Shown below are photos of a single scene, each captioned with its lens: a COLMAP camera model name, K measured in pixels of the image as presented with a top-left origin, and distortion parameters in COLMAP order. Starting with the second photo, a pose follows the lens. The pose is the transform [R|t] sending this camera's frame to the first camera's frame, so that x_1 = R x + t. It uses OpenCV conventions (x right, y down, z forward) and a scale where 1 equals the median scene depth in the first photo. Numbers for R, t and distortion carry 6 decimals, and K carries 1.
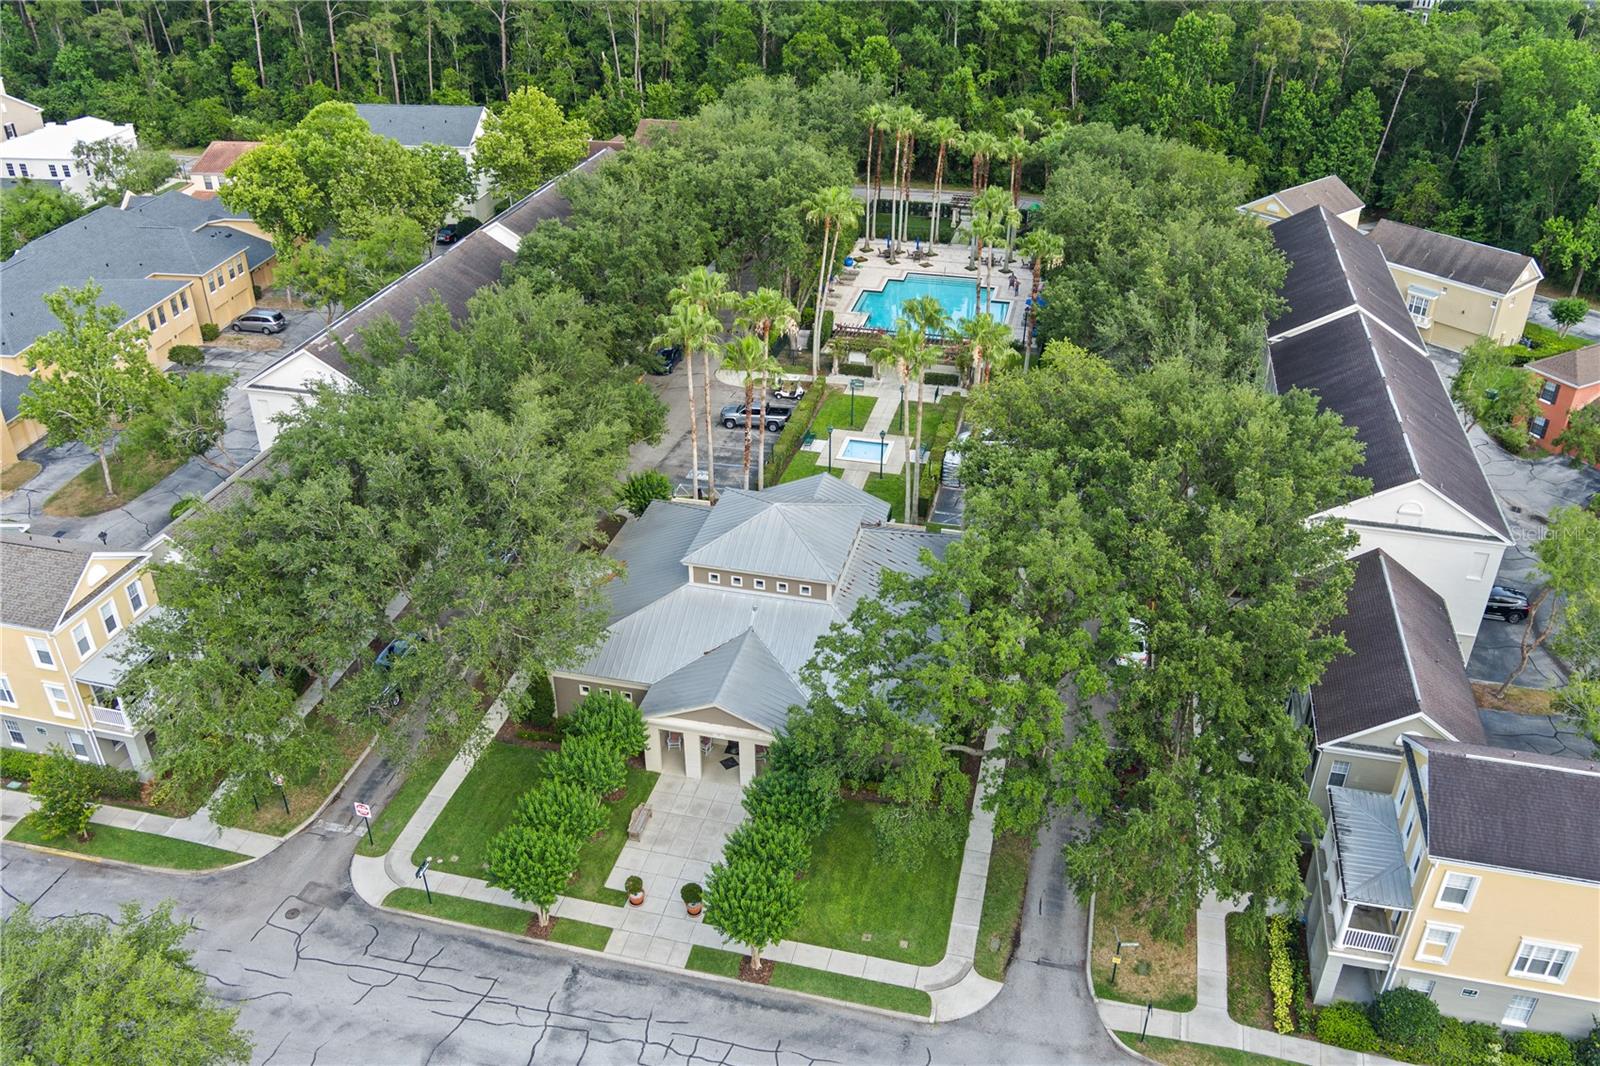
lens RADIAL K [[1303.2, 0, 800.0], [0, 1303.2, 533.0], [0, 0, 1]] dist [-0.095764, 0.059646]
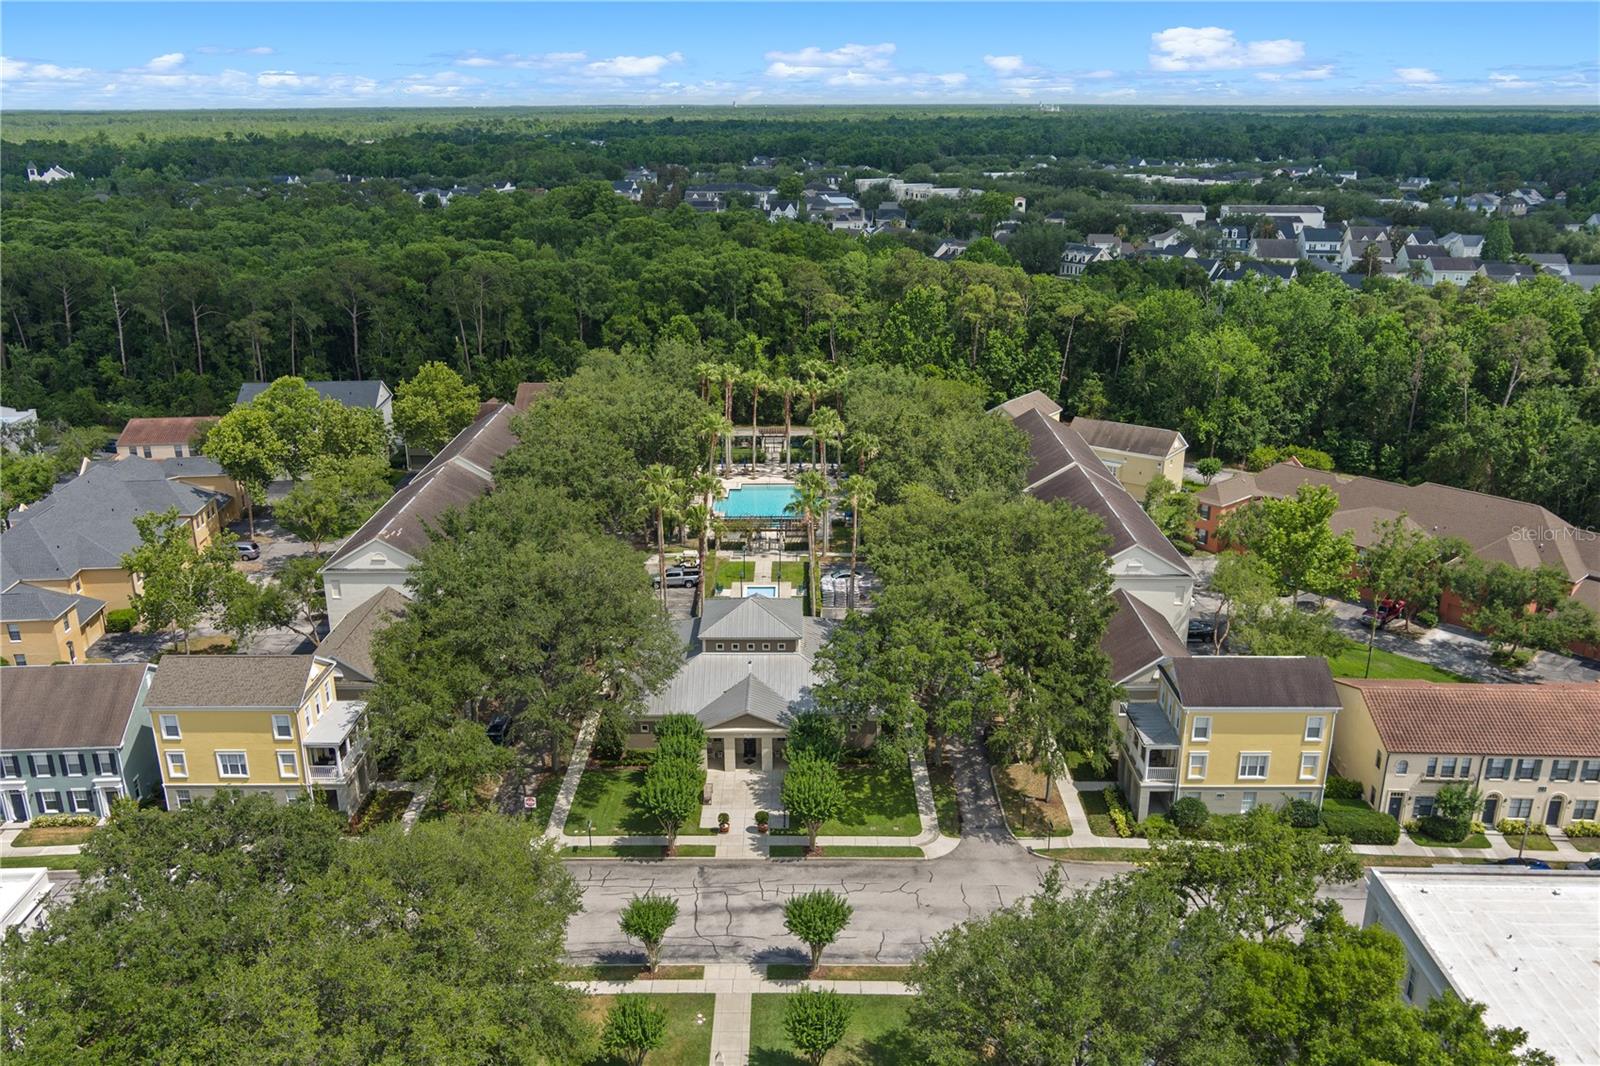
lens RADIAL K [[1292.3, 0, 800.0], [0, 1292.3, 533.0], [0, 0, 1]] dist [0.004998, -0.126062]
pose [[0.971492, -0.077834, 0.223931, -0.211505], [0.122351, 0.973664, -0.192377, 0.144684], [-0.203061, 0.214291, 0.955430, -0.345851]]
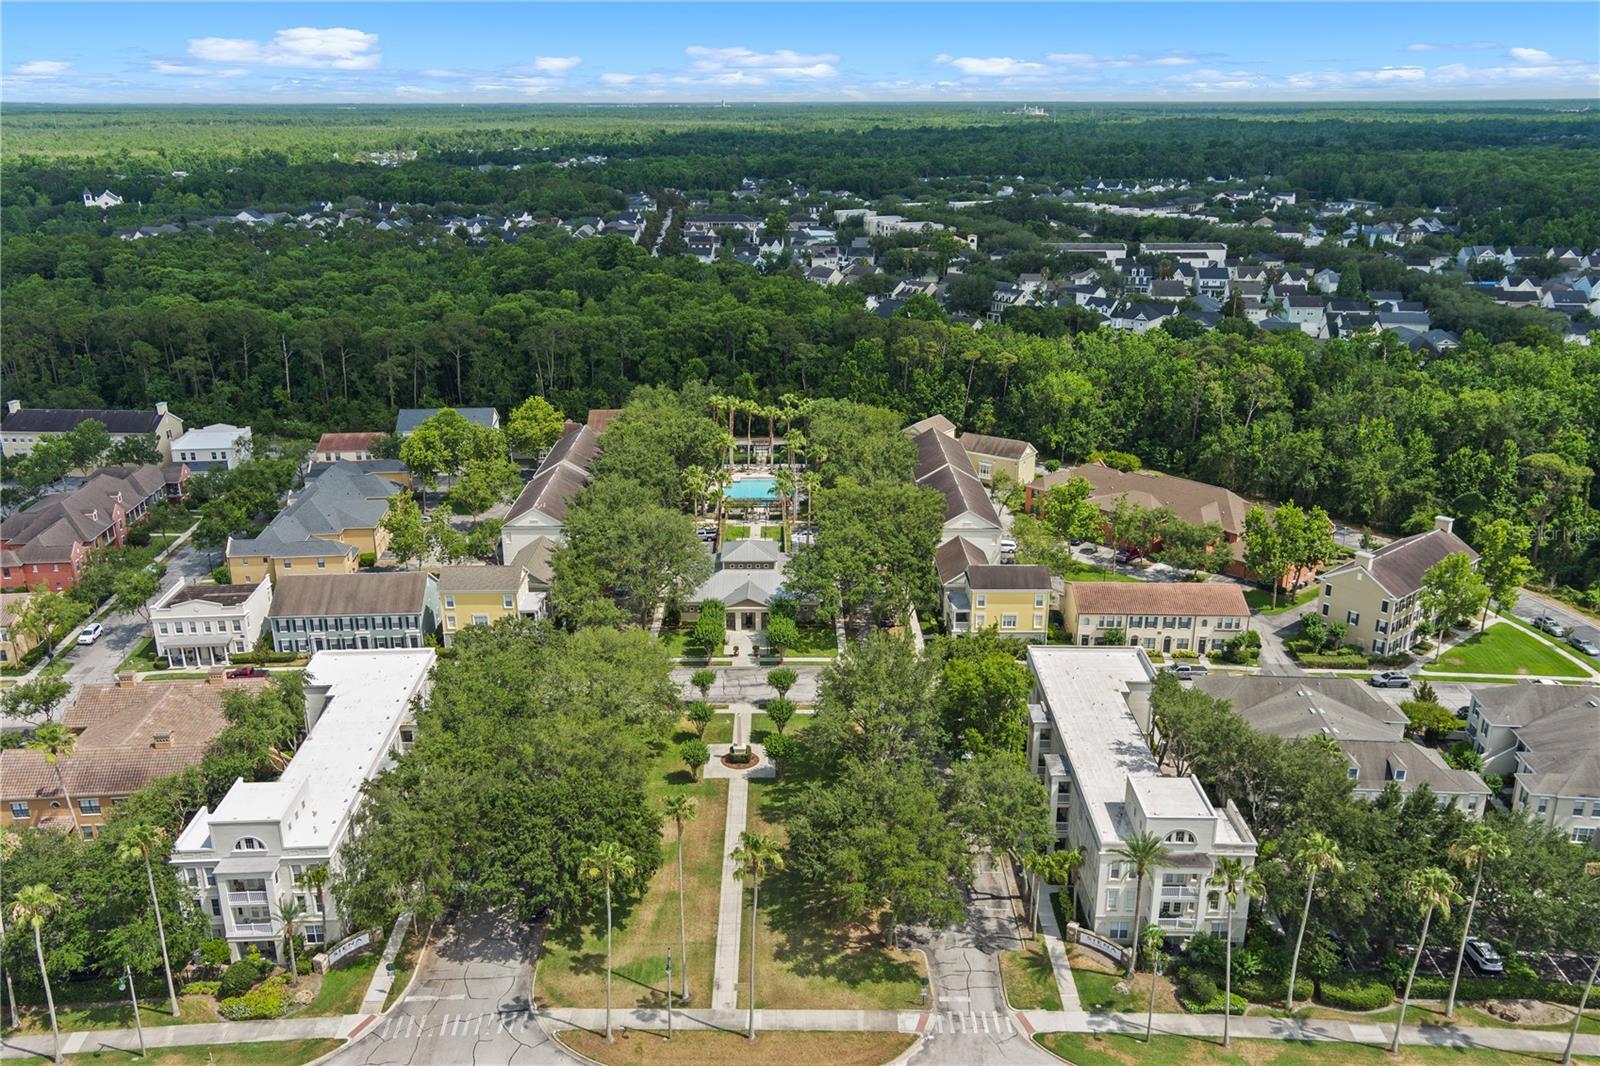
lens RADIAL K [[1292.3, 0, 800.0], [0, 1292.3, 533.0], [0, 0, 1]] dist [0.004998, -0.126062]
pose [[0.969436, -0.080198, 0.231866, -0.388524], [0.125857, 0.973803, -0.189390, 0.351297], [-0.210603, 0.212783, 0.954133, -1.162360]]
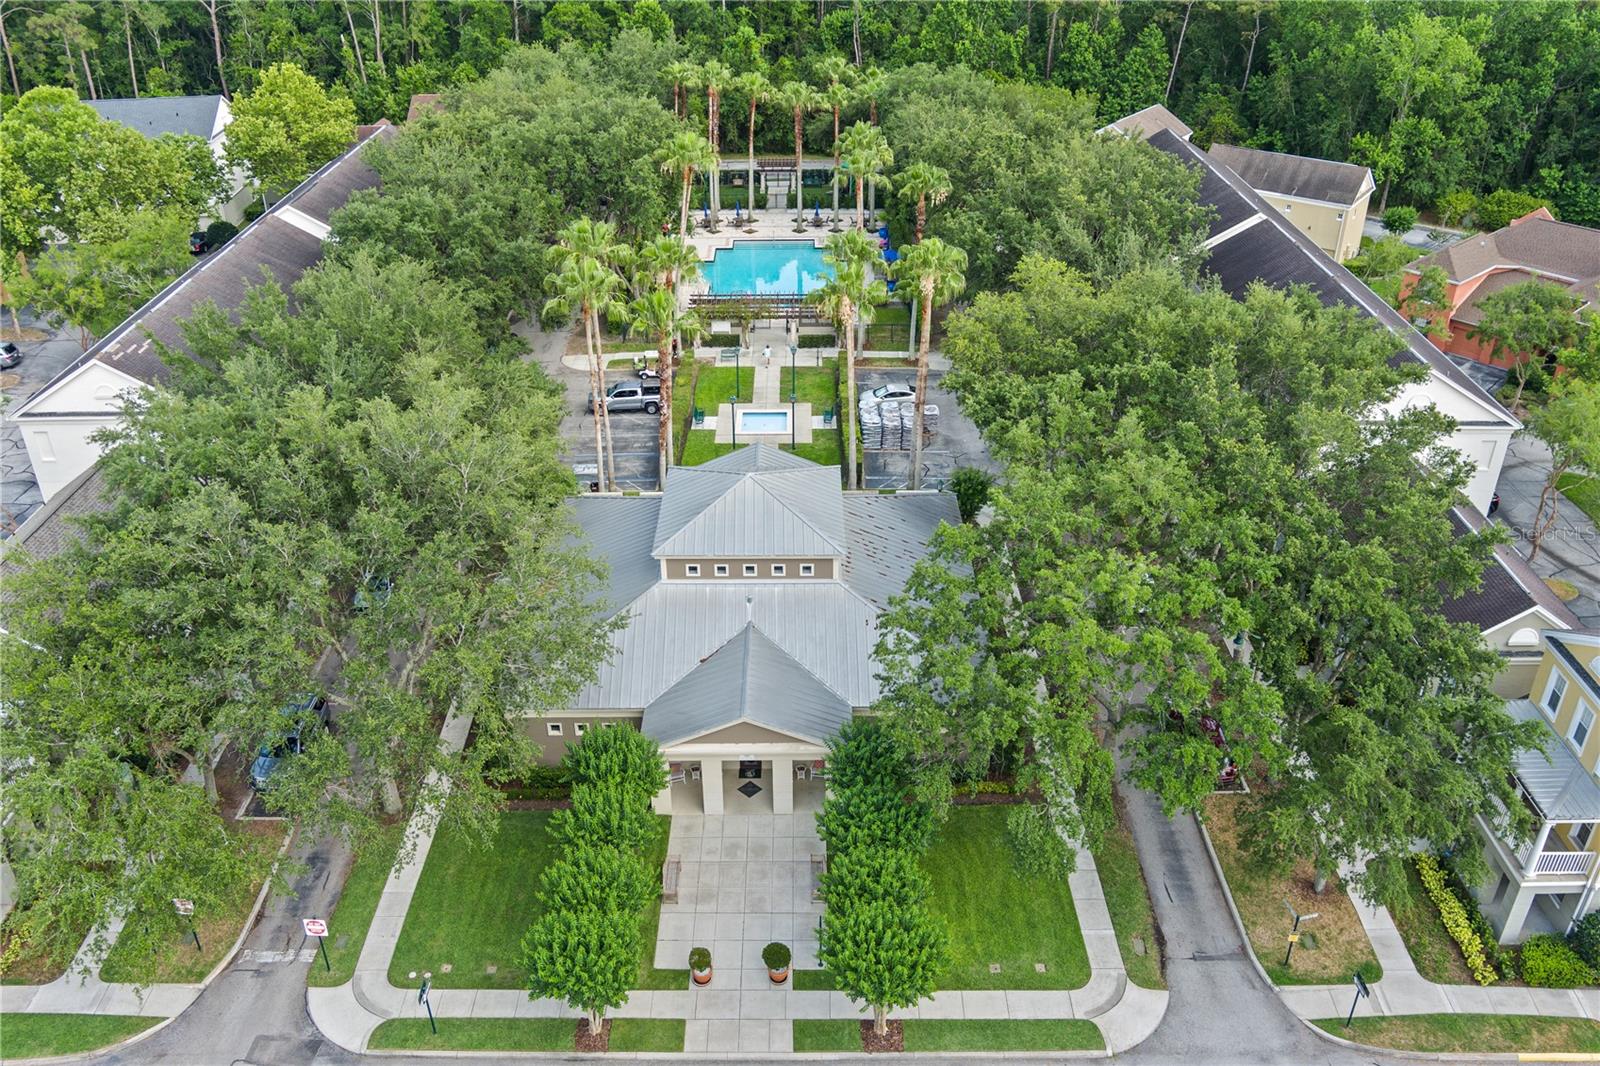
lens RADIAL K [[1303.2, 0, 800.0], [0, 1303.2, 533.0], [0, 0, 1]] dist [-0.095764, 0.059646]
pose [[0.970812, -0.122525, 0.206184, -0.116316], [0.124602, 0.992202, 0.002931, 0.012005], [-0.204935, 0.022845, 0.978509, 0.124929]]
